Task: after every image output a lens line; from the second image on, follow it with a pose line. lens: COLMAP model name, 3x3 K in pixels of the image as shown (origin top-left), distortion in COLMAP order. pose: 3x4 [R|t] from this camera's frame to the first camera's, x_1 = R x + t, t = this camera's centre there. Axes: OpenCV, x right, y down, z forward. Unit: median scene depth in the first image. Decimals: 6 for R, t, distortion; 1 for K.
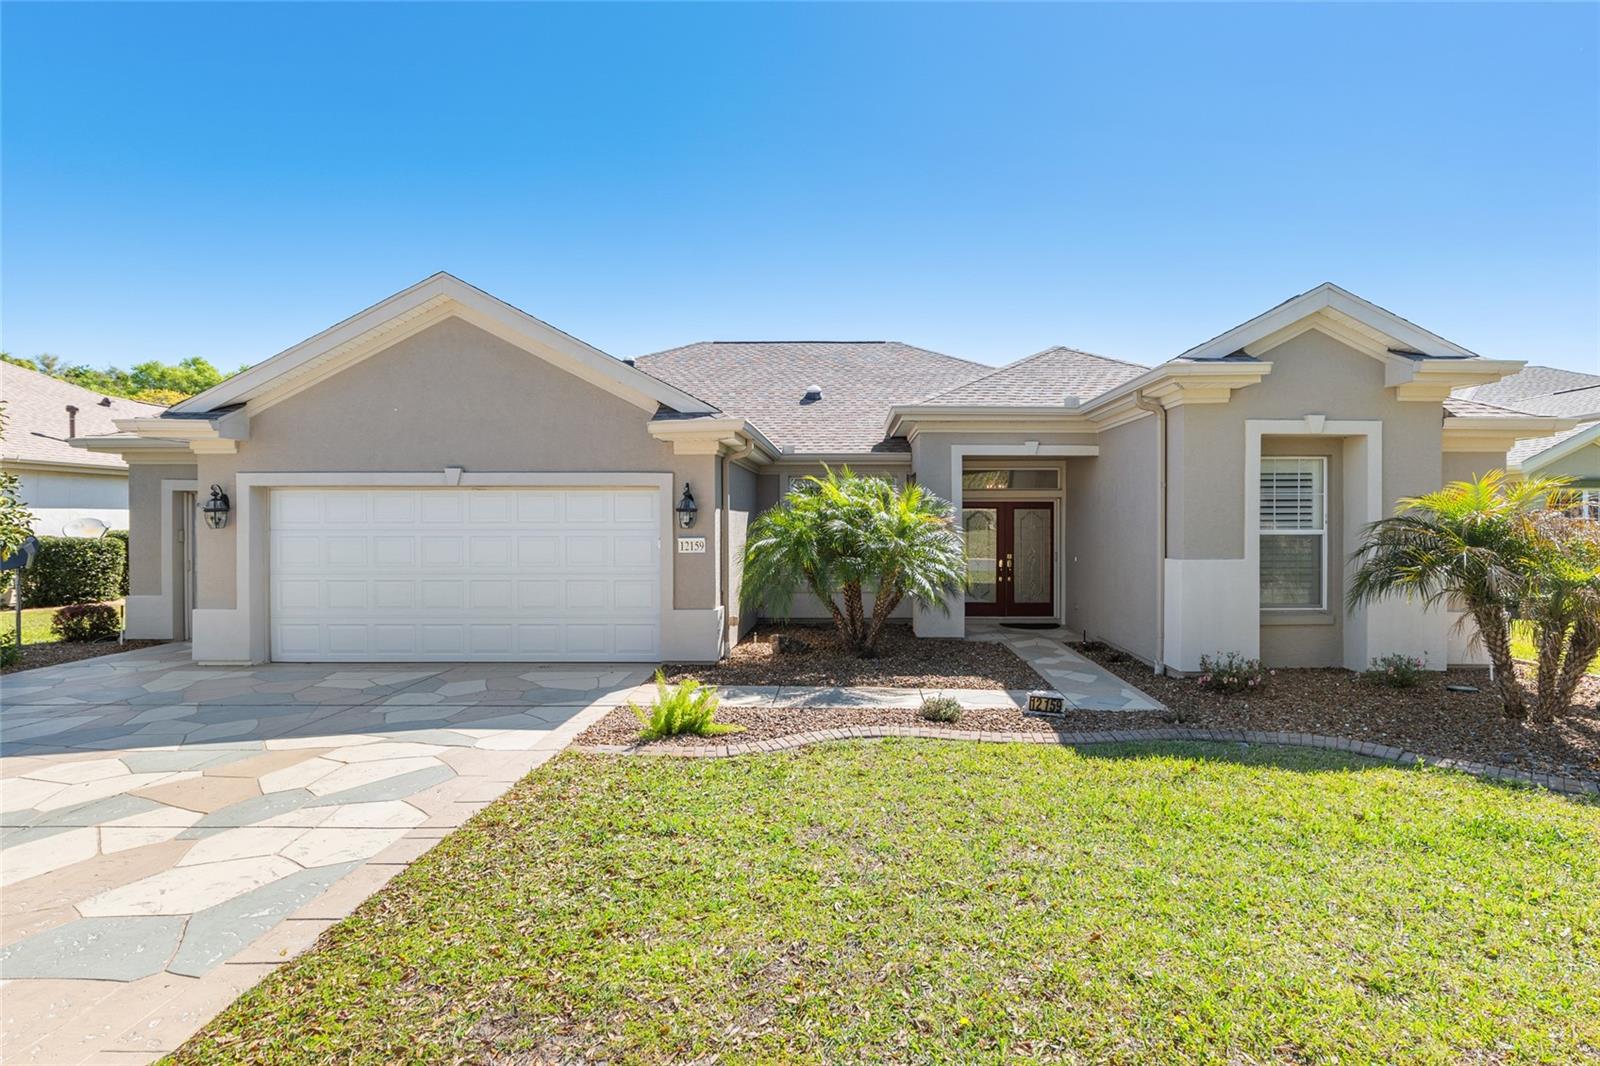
lens RADIAL K [[776.0, 0, 802.4], [0, 776.0, 534.9], [0, 0, 1]] dist [0.004178, -0.000489]
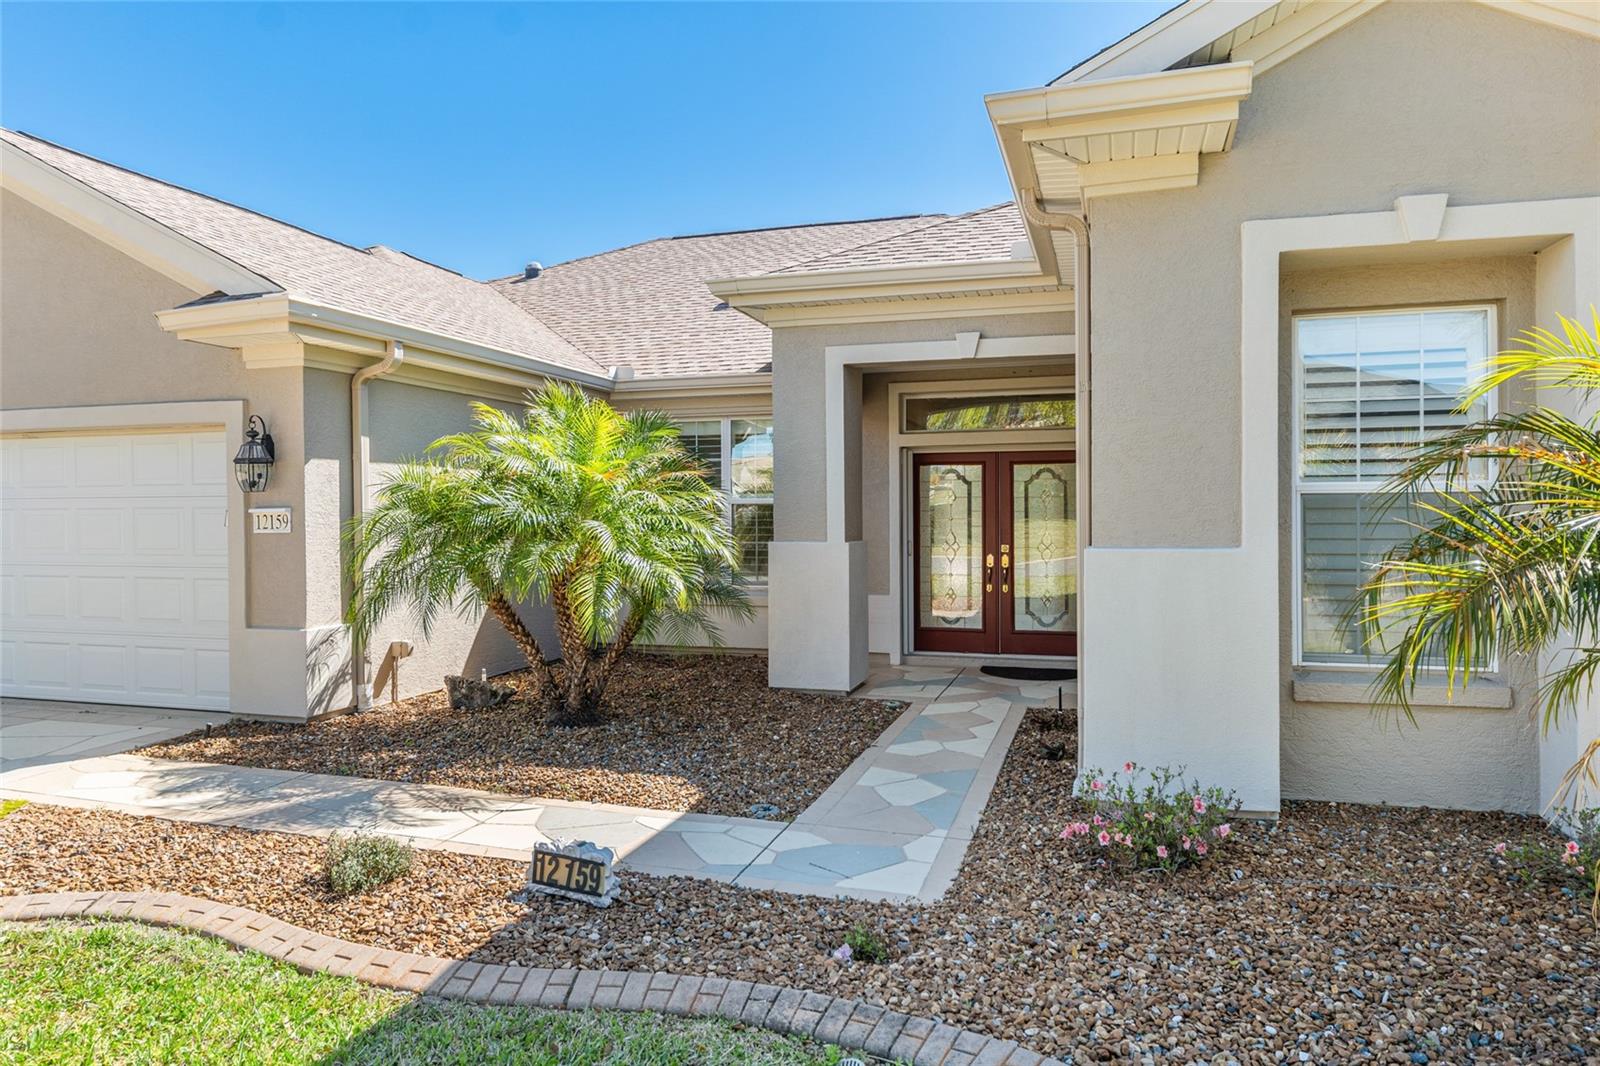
lens RADIAL K [[979.7, 0, 798.5], [0, 979.7, 533.5], [0, 0, 1]] dist [0.002714, 0.001093]
pose [[0.964255, 0.001635, -0.264972, 0.444034], [-0.000401, 0.999989, 0.004709, 0.019387], [0.264977, -0.004434, 0.964245, 0.383607]]
